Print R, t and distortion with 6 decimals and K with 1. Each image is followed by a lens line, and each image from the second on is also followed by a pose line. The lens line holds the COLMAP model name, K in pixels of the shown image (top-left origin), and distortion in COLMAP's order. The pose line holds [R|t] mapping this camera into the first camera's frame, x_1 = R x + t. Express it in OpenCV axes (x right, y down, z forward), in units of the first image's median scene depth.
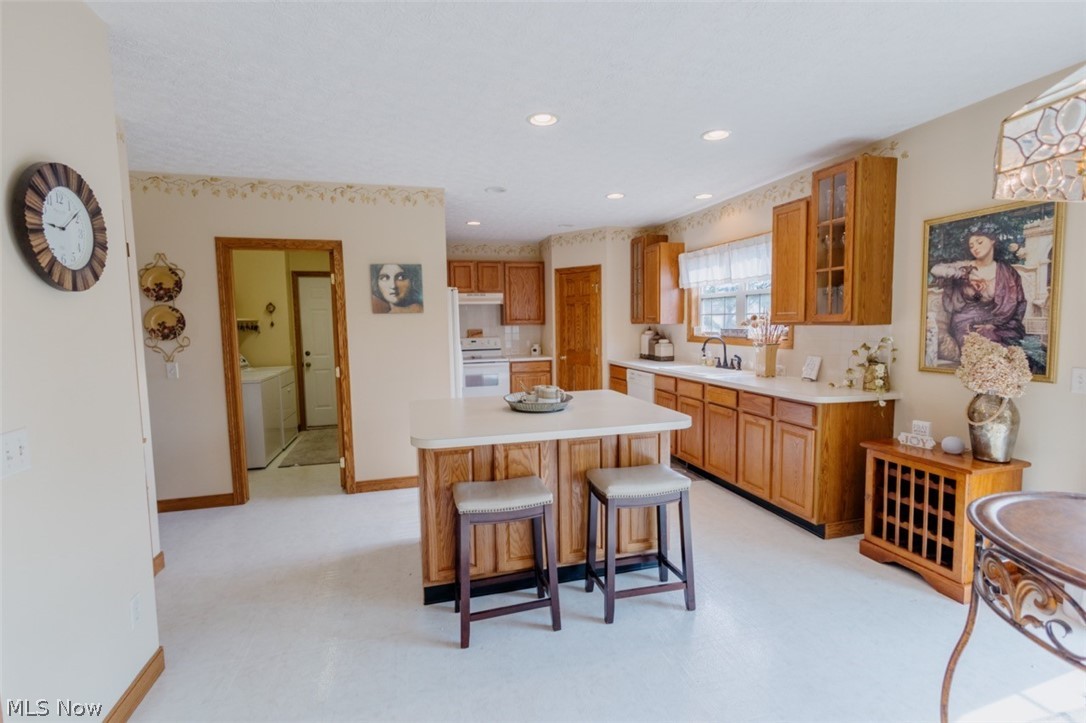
lens RADIAL K [[498.3, 0, 542.5], [0, 498.3, 361.2], [0, 0, 1]] dist [0.008849, -0.002500]
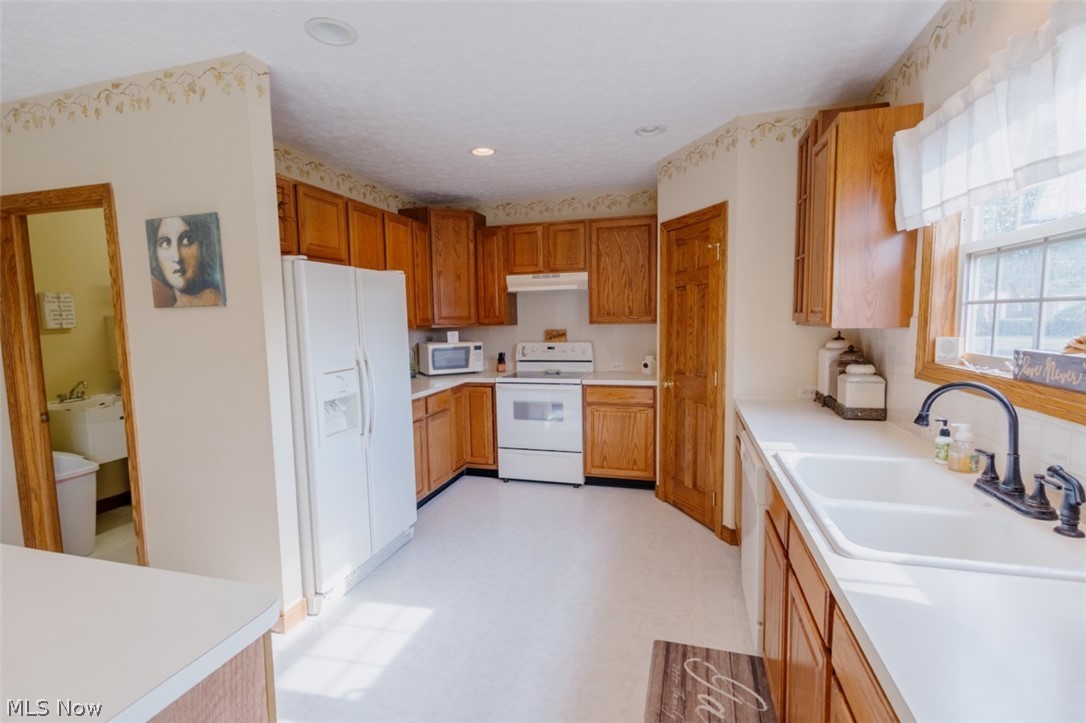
lens RADIAL K [[498.3, 0, 543.8], [0, 498.3, 361.4], [0, 0, 1]] dist [0.008849, -0.002500]
pose [[0.855002, 0.047874, -0.516410, 0.232972], [-0.039359, 0.998848, 0.027432, -0.047586], [0.517128, -0.003129, 0.855902, 0.518982]]
